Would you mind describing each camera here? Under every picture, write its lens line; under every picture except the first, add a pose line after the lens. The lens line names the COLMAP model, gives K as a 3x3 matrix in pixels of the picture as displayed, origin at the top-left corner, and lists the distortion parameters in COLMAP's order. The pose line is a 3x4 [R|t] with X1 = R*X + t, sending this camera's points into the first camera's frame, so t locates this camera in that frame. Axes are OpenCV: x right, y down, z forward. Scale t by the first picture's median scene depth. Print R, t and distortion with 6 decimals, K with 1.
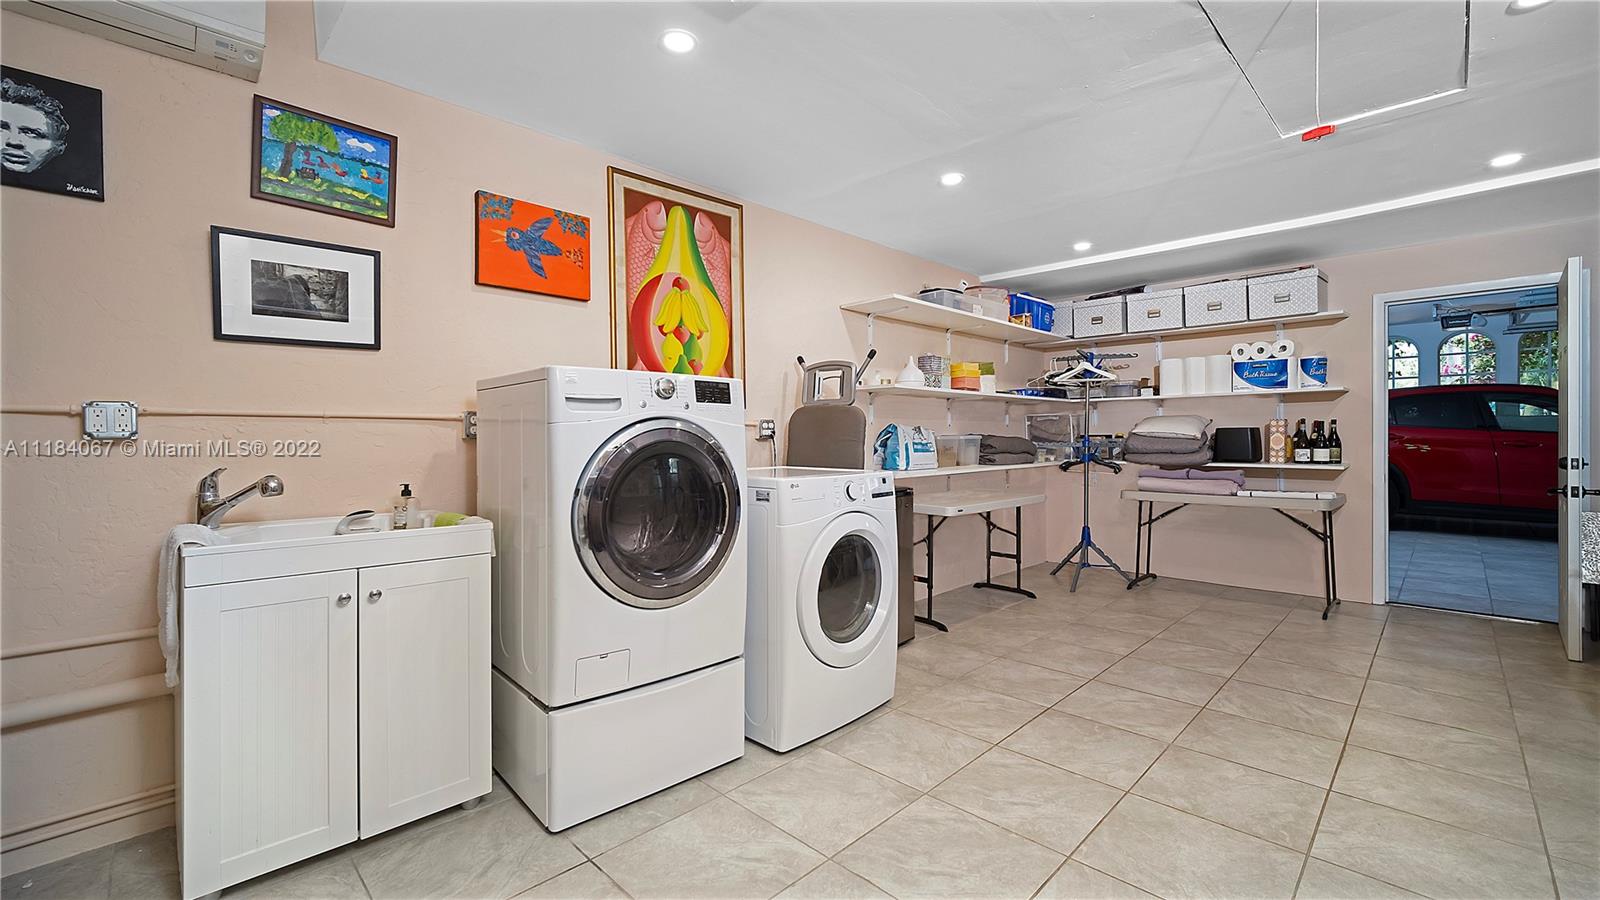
lens RADIAL K [[647.8, 0, 801.2], [0, 647.8, 438.3], [0, 0, 1]] dist [-0.002853, 0.000290]
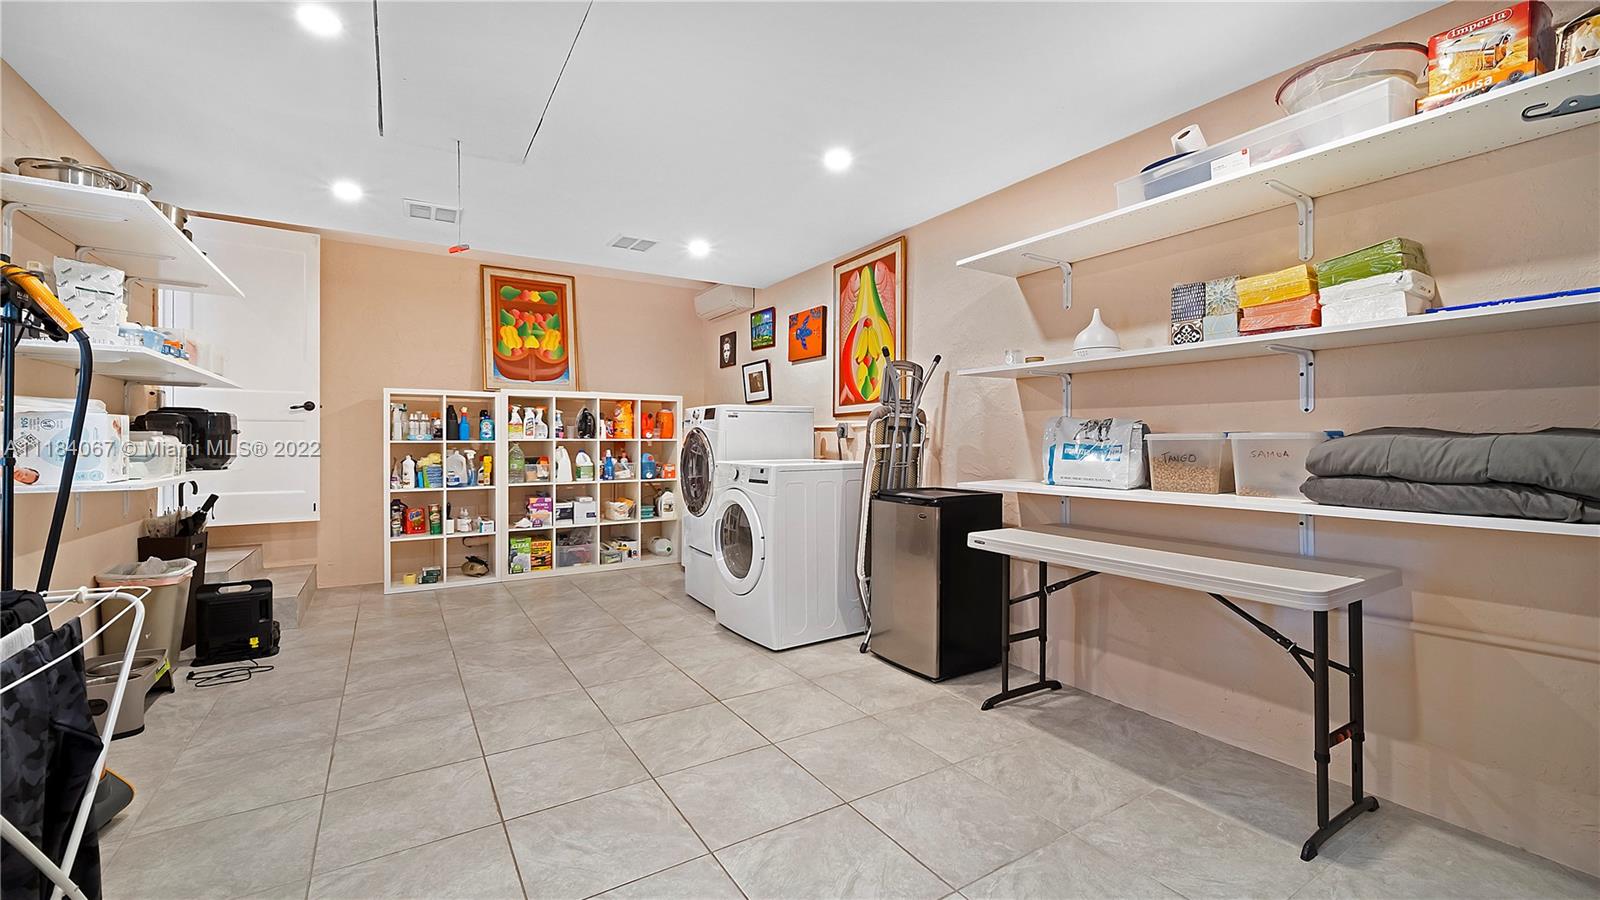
lens RADIAL K [[647.8, 0, 801.8], [0, 647.8, 447.9], [0, 0, 1]] dist [-0.002853, 0.000290]
pose [[-0.217036, 0.015808, -0.976036, 1.247161], [0.000435, 0.999870, 0.016097, -0.001511], [0.976163, 0.003070, -0.217015, 1.245032]]
